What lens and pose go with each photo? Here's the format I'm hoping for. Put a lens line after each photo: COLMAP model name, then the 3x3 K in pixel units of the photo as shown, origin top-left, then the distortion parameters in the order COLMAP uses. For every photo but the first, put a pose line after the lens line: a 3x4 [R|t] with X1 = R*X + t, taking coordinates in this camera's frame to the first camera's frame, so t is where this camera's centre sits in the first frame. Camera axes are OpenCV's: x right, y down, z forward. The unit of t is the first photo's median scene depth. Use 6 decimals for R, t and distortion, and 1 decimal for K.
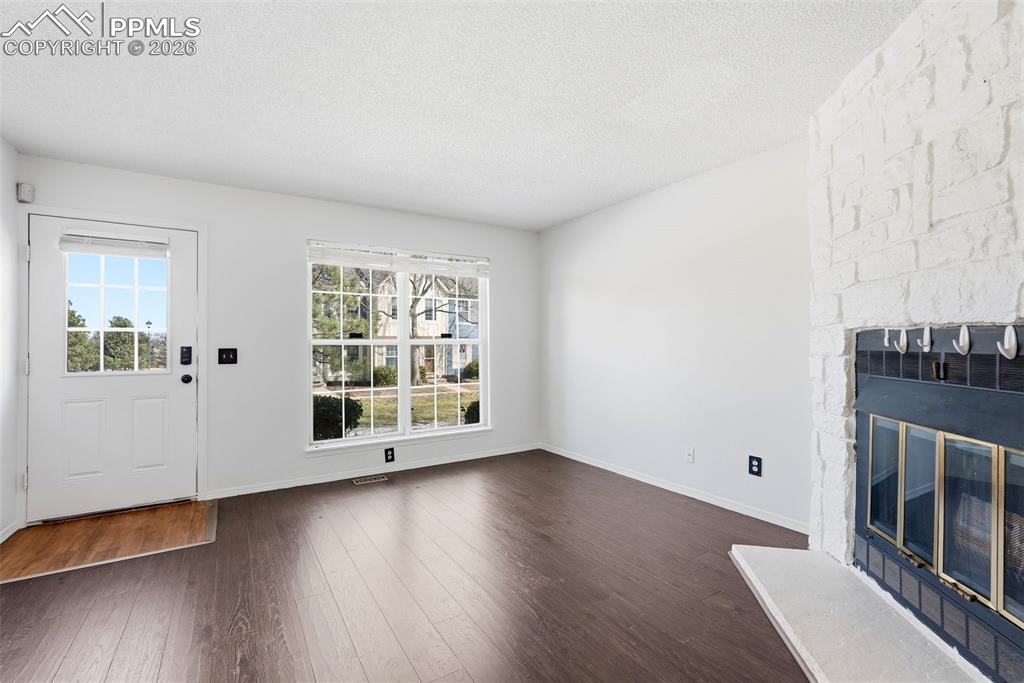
lens RADIAL K [[455.4, 0, 511.9], [0, 455.4, 344.6], [0, 0, 1]] dist [-0.003533, 0.000777]
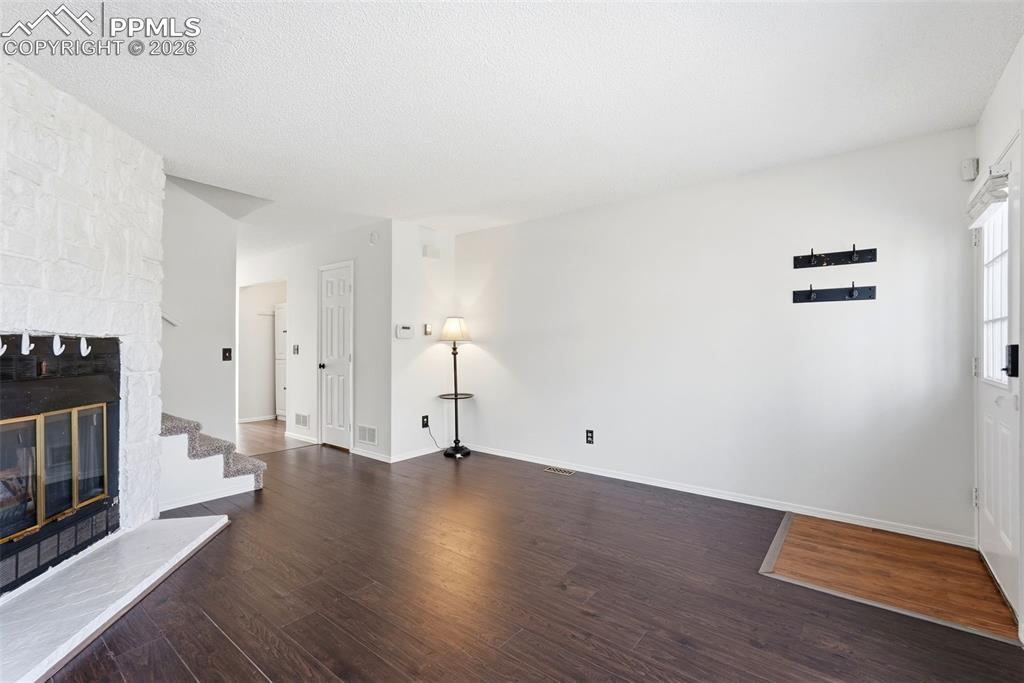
lens RADIAL K [[442.3, 0, 522.3], [0, 442.3, 346.6], [0, 0, 1]] dist [-0.001859, 0.000006]
pose [[-0.935944, 0.006798, -0.352083, 0.067369], [0.007175, 0.999974, 0.000234, 0.001630], [0.352076, -0.002308, -0.935969, 1.963959]]
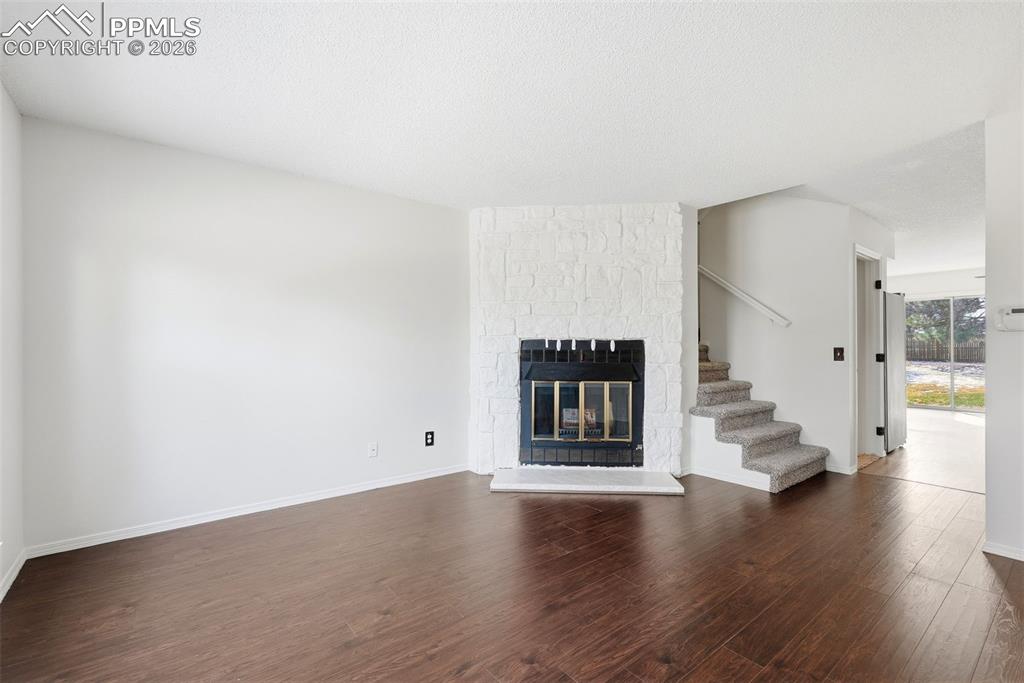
lens RADIAL K [[455.4, 0, 511.9], [0, 455.4, 344.6], [0, 0, 1]] dist [-0.003533, 0.000777]
pose [[-0.113410, 0.007584, 0.993519, -1.084432], [-0.000921, 0.999970, -0.007738, 0.003988], [-0.993548, -0.001792, -0.113400, 1.219286]]
